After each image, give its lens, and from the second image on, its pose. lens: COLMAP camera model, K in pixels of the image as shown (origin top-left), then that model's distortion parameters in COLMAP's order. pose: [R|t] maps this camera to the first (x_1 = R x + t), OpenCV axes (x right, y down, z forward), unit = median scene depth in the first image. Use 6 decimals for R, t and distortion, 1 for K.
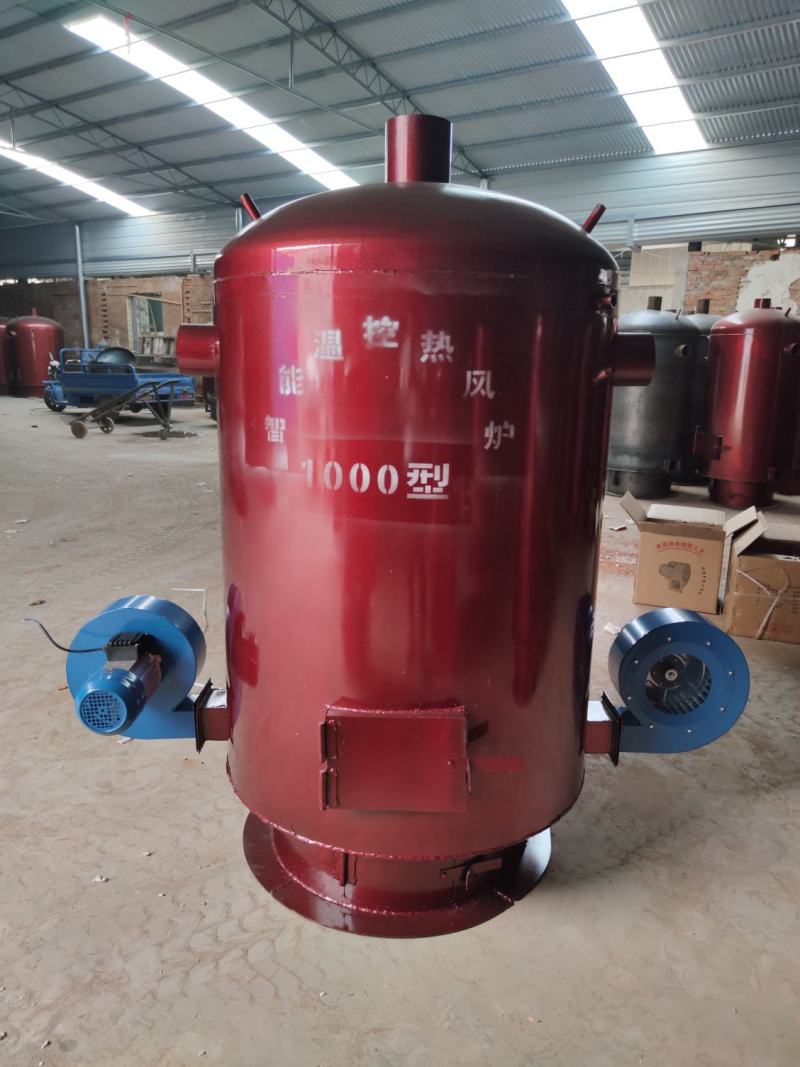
lens RADIAL K [[759.4, 0, 399.4], [0, 759.4, 531.4], [0, 0, 1]] dist [0.062293, -0.054025]
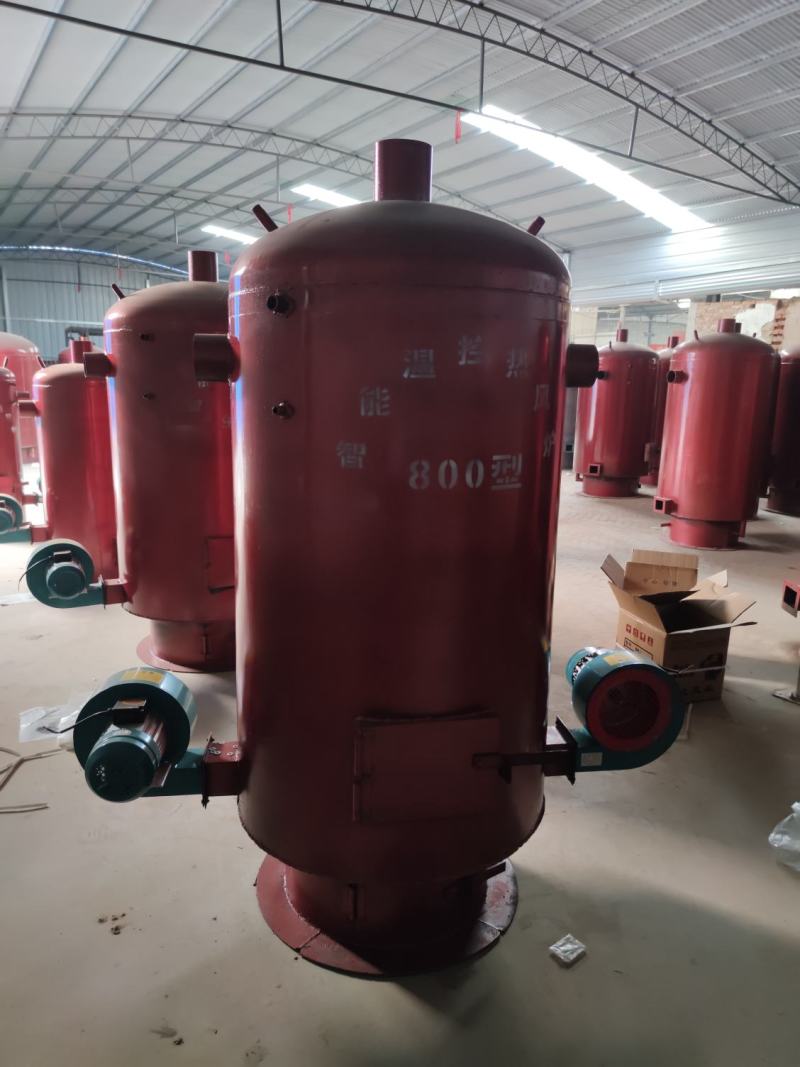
lens RADIAL K [[759.4, 0, 399.4], [0, 759.4, 531.4], [0, 0, 1]] dist [0.062293, -0.054025]
pose [[0.928445, 0.072832, -0.364261, 1.928876], [-0.087986, 0.995804, -0.025156, 0.501597], [0.360901, 0.055406, 0.930957, -1.859615]]
